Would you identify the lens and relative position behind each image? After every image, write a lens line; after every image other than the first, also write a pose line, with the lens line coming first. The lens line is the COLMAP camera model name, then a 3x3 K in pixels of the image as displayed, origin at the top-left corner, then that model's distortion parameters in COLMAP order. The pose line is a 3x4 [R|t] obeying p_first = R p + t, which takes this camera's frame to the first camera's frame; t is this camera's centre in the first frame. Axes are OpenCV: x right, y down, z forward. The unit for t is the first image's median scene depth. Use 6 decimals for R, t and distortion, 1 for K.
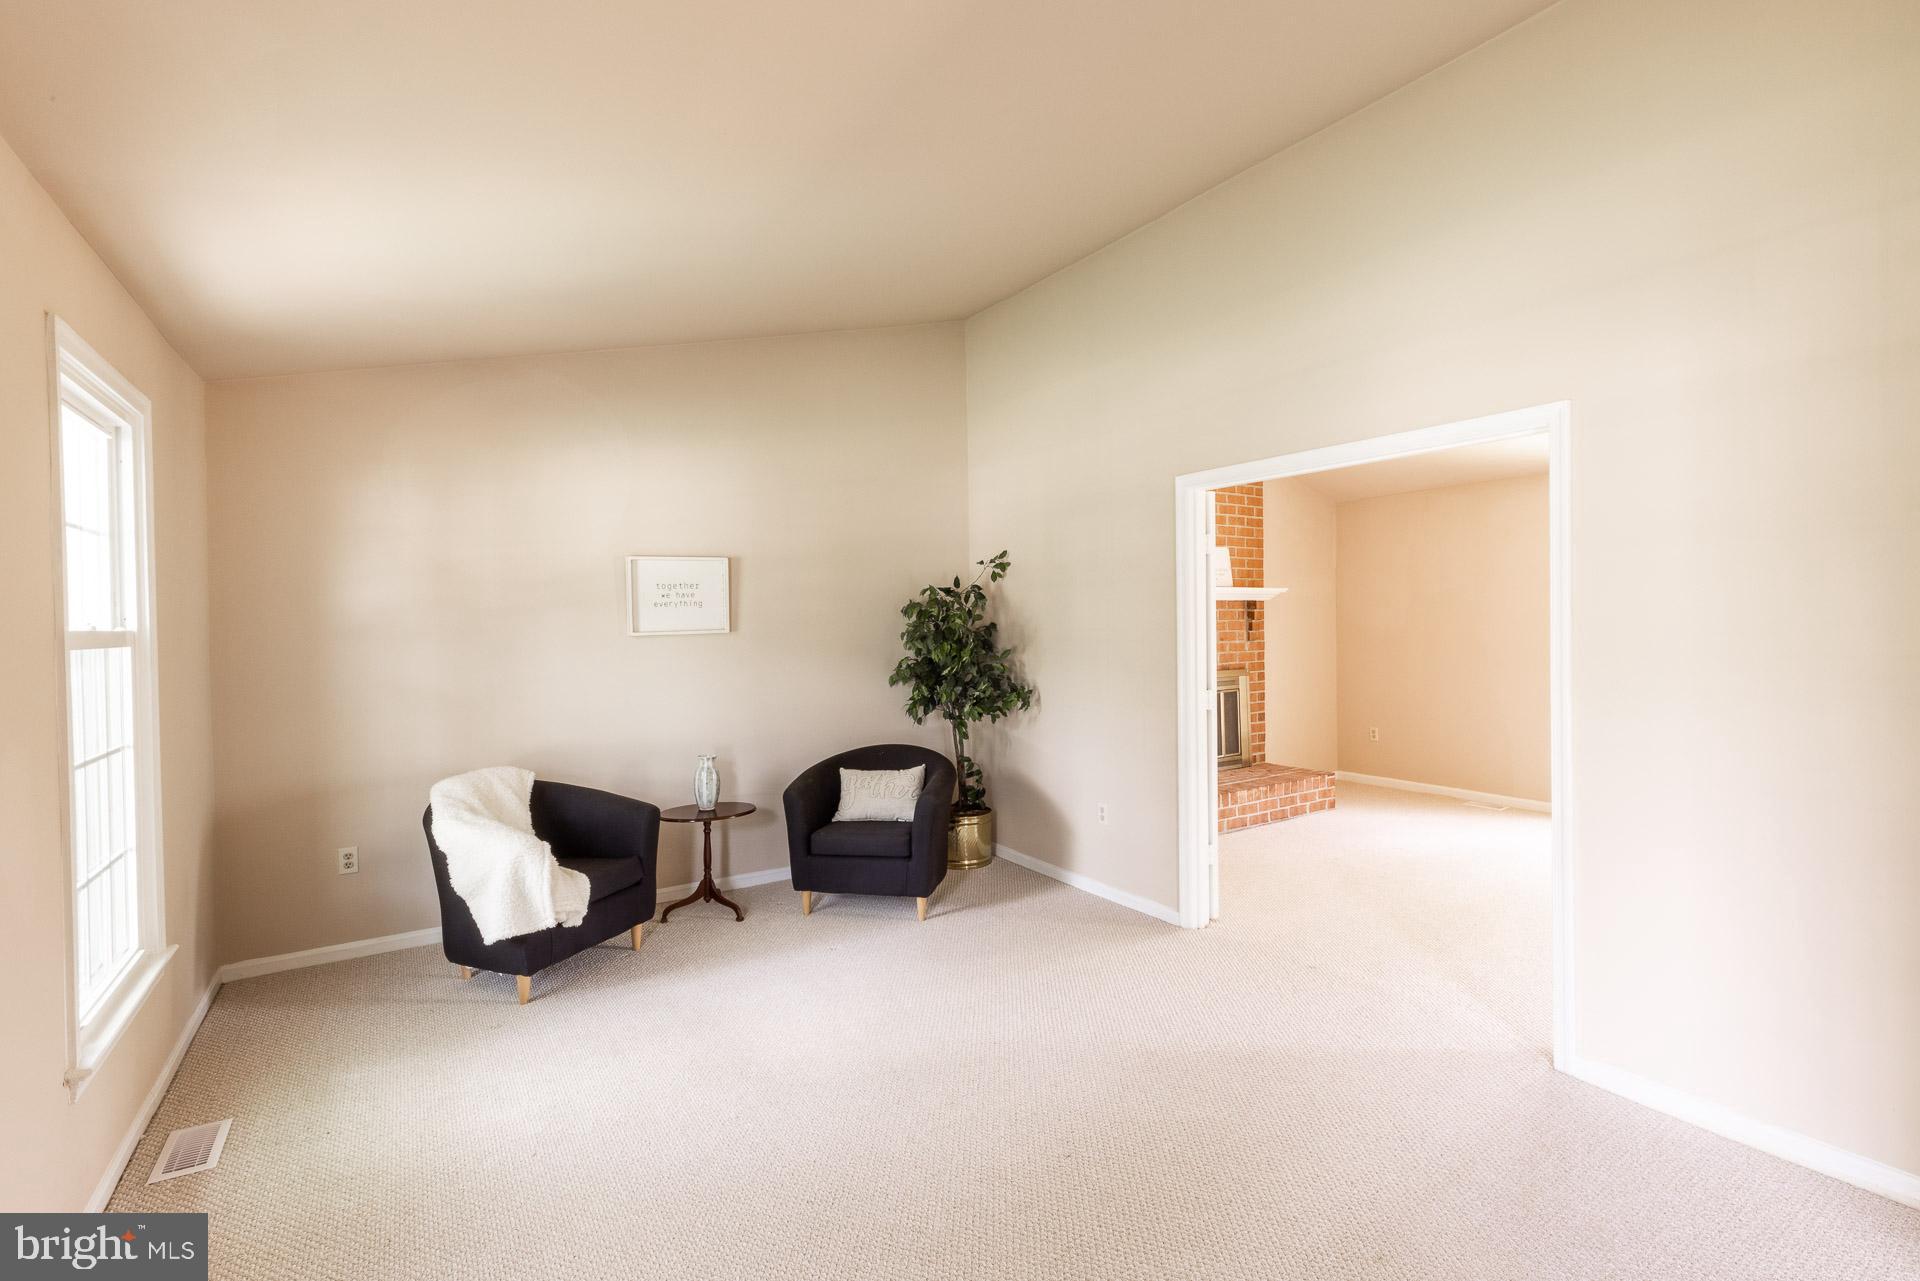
lens RADIAL K [[883.1, 0, 962.2], [0, 883.1, 627.7], [0, 0, 1]] dist [0.004753, -0.000083]
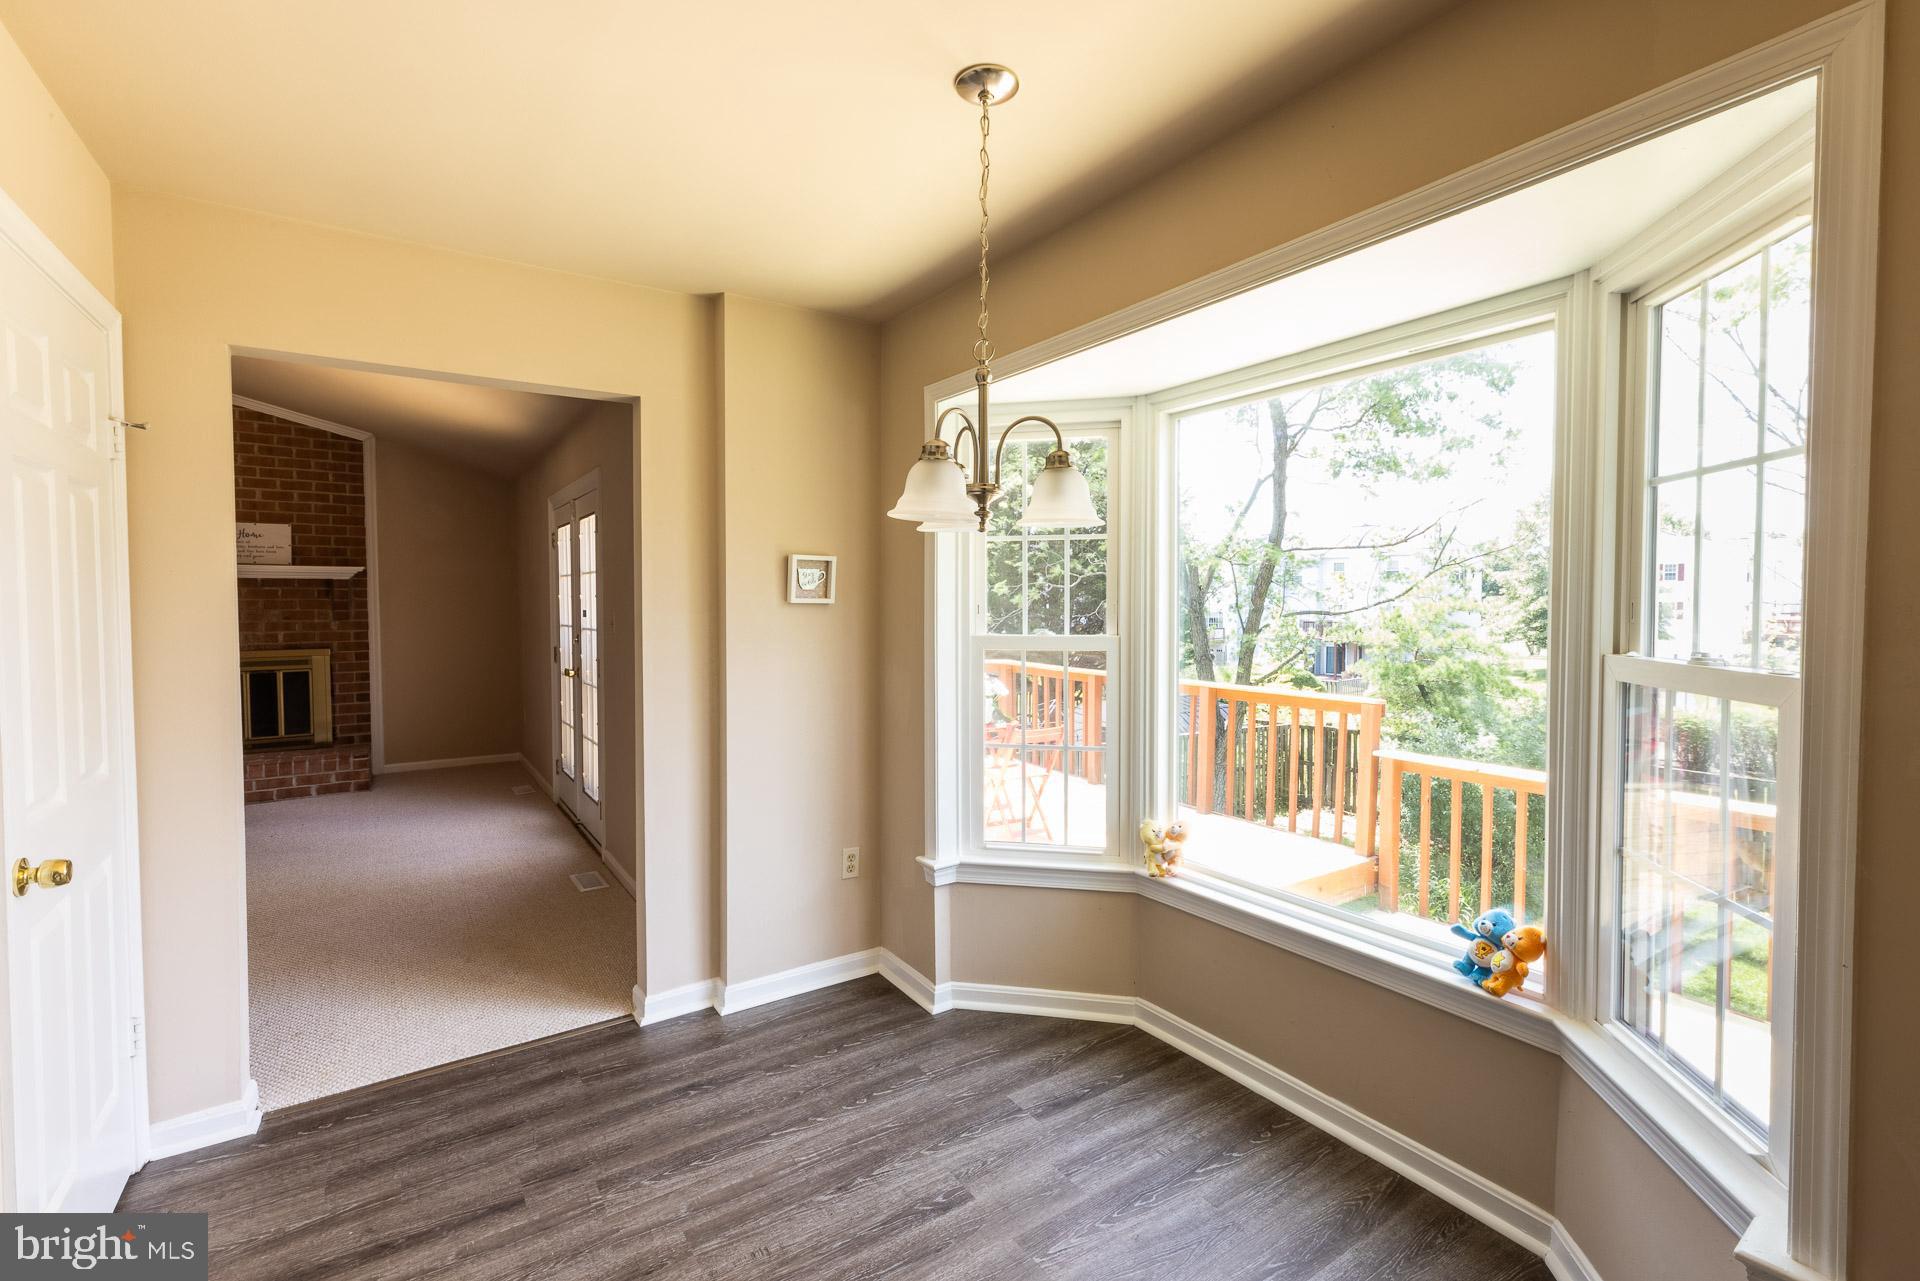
lens RADIAL K [[844.6, 0, 959.5], [0, 844.6, 629.0], [0, 0, 1]] dist [0.001095, -0.000045]
pose [[0.999583, 0.010599, 0.026860, 1.070271], [-0.011240, 0.999653, 0.023817, -0.005845], [-0.026598, -0.024109, 0.999355, 0.043746]]
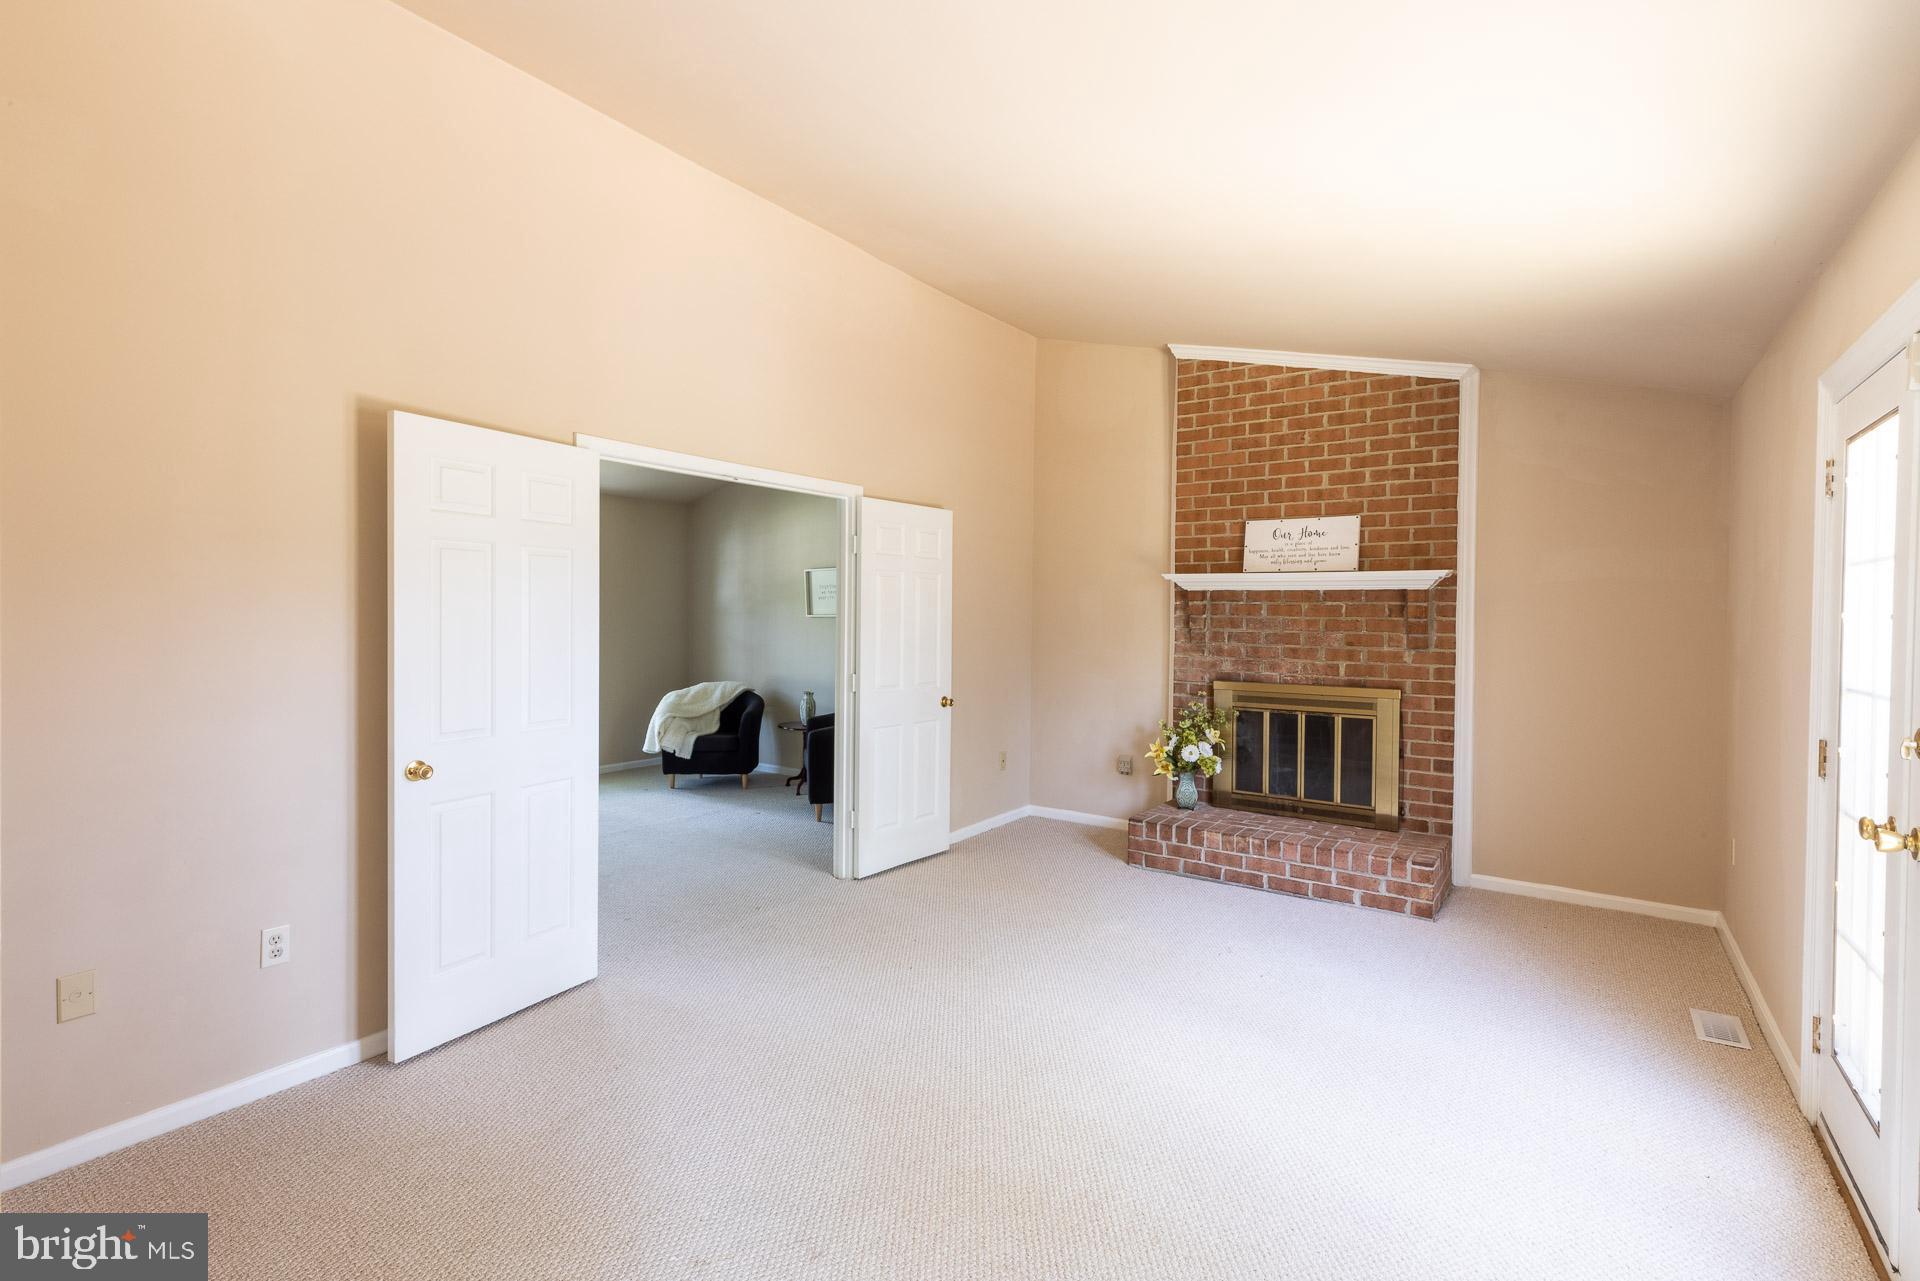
lens RADIAL K [[856.3, 0, 963.9], [0, 856.3, 630.2], [0, 0, 1]] dist [0.007210, -0.000581]
pose [[0.370054, 0.032145, -0.928454, 0.870522], [-0.022833, 0.999414, 0.025502, -0.009097], [0.928730, 0.011762, 0.370571, 0.471712]]
